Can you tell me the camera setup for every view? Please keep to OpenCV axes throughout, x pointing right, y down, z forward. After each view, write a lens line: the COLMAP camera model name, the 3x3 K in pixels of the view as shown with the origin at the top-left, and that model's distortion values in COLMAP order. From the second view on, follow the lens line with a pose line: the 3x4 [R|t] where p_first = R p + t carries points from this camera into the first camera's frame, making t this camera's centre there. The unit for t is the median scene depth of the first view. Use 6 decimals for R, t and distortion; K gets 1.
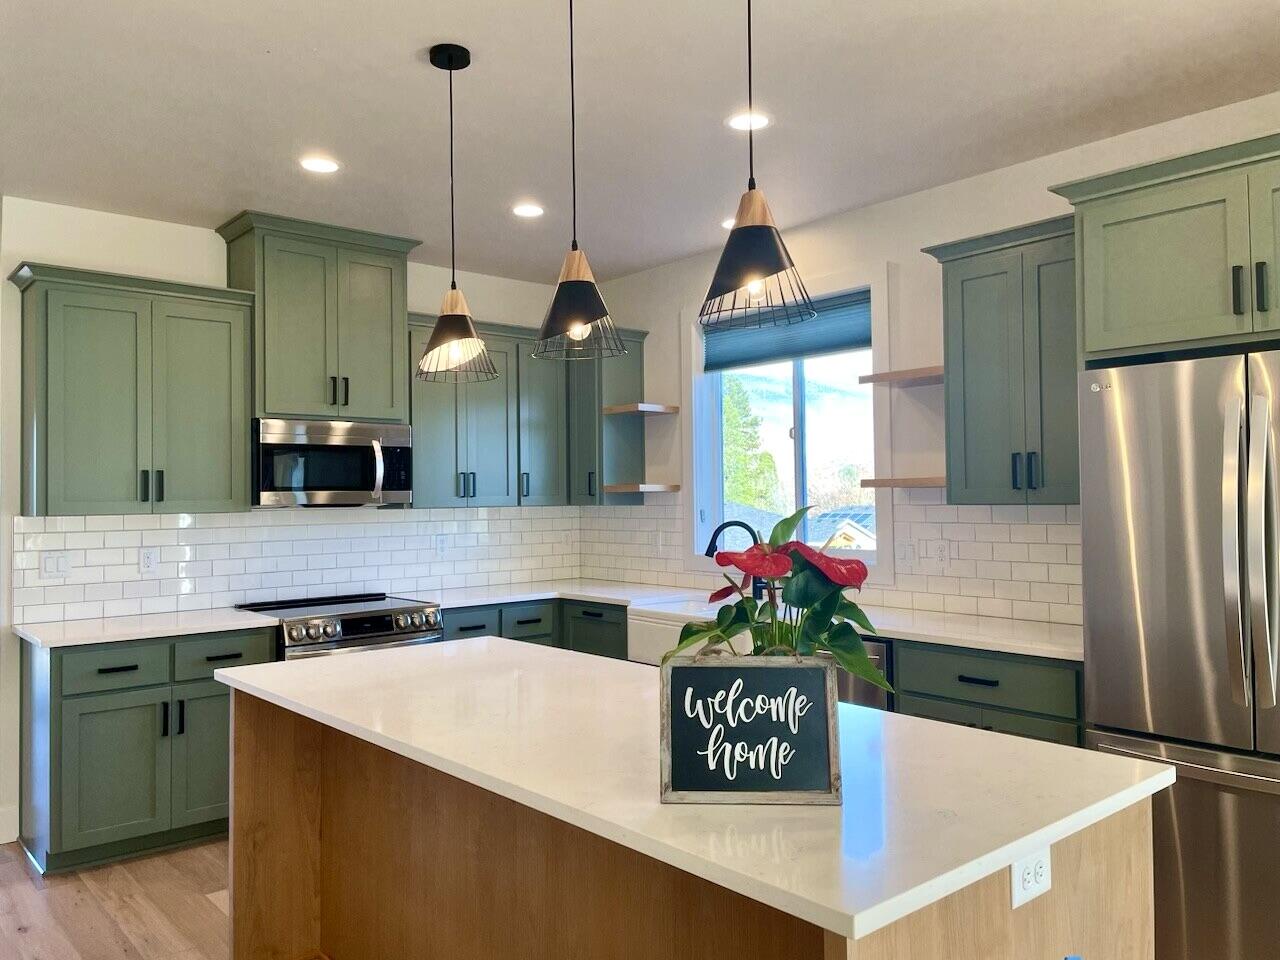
lens RADIAL K [[956.8, 0, 640.6], [0, 956.8, 472.6], [0, 0, 1]] dist [0.049732, -0.057852]
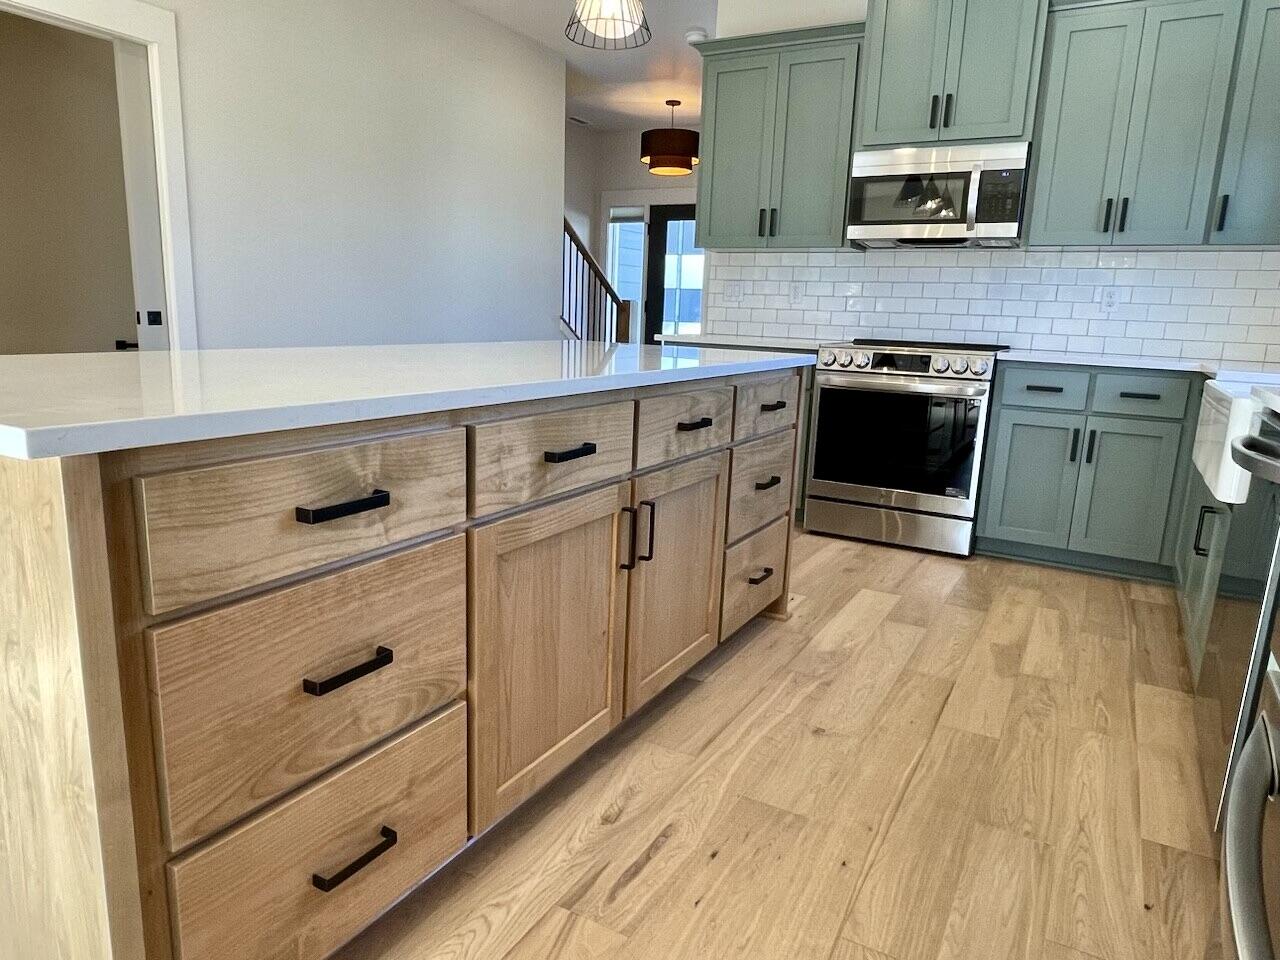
lens RADIAL K [[835.7, 0, 625.0], [0, 835.7, 480.5], [0, 0, 1]] dist [-0.001929, -0.000871]
pose [[0.322415, 0.214085, -0.922072, 0.428131], [-0.015771, 0.975169, 0.220899, 0.093692], [0.946467, -0.056679, 0.317786, 0.465767]]
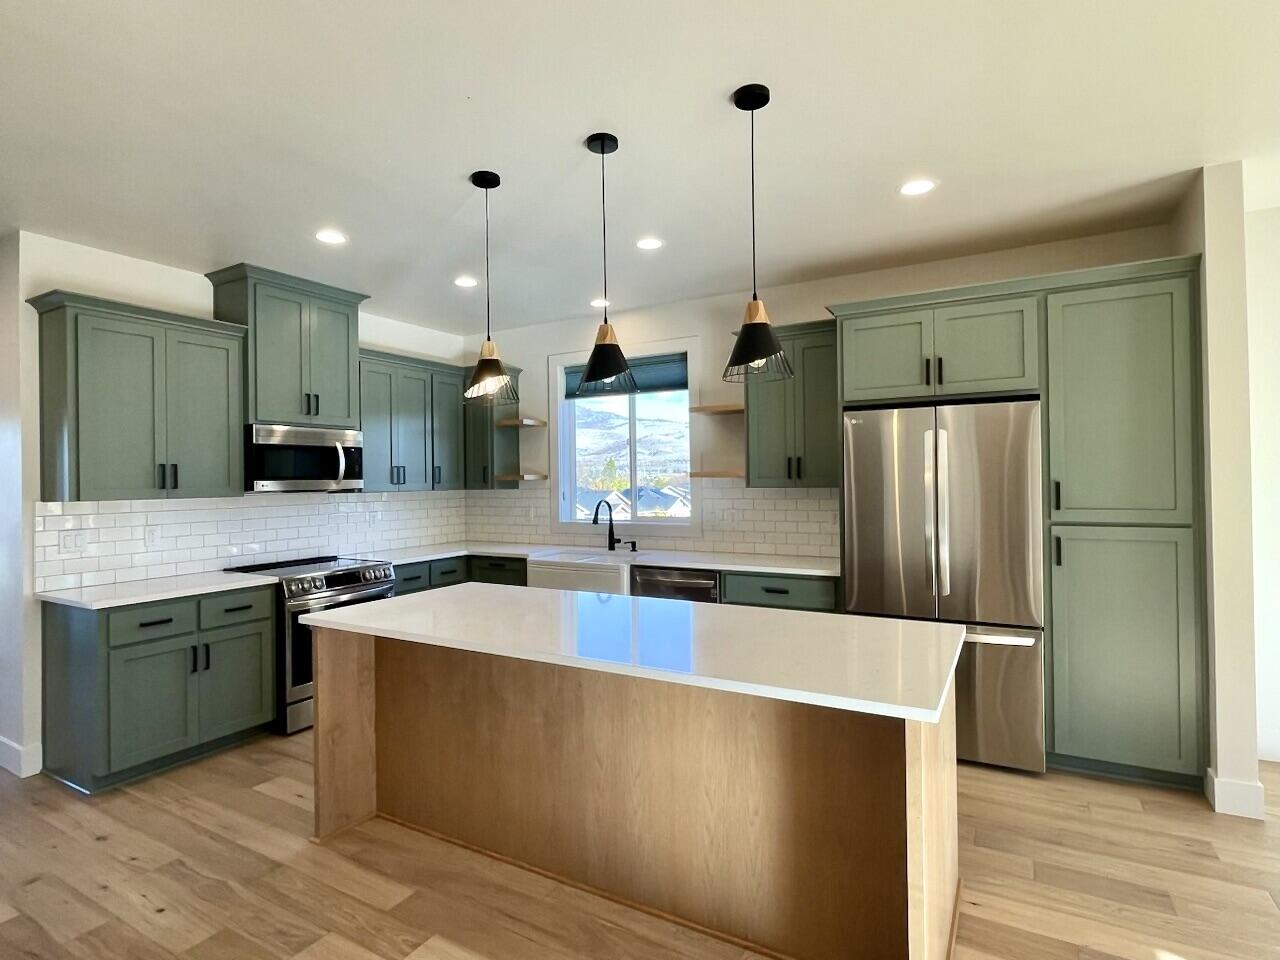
lens RADIAL K [[658.1, 0, 638.0], [0, 658.1, 475.3], [0, 0, 1]] dist [-0.009545, 0.001027]
pose [[0.943584, 0.000639, 0.331132, -0.200367], [-0.005893, 0.999872, 0.014864, -0.003690], [-0.331080, -0.015977, 0.943467, -0.004680]]
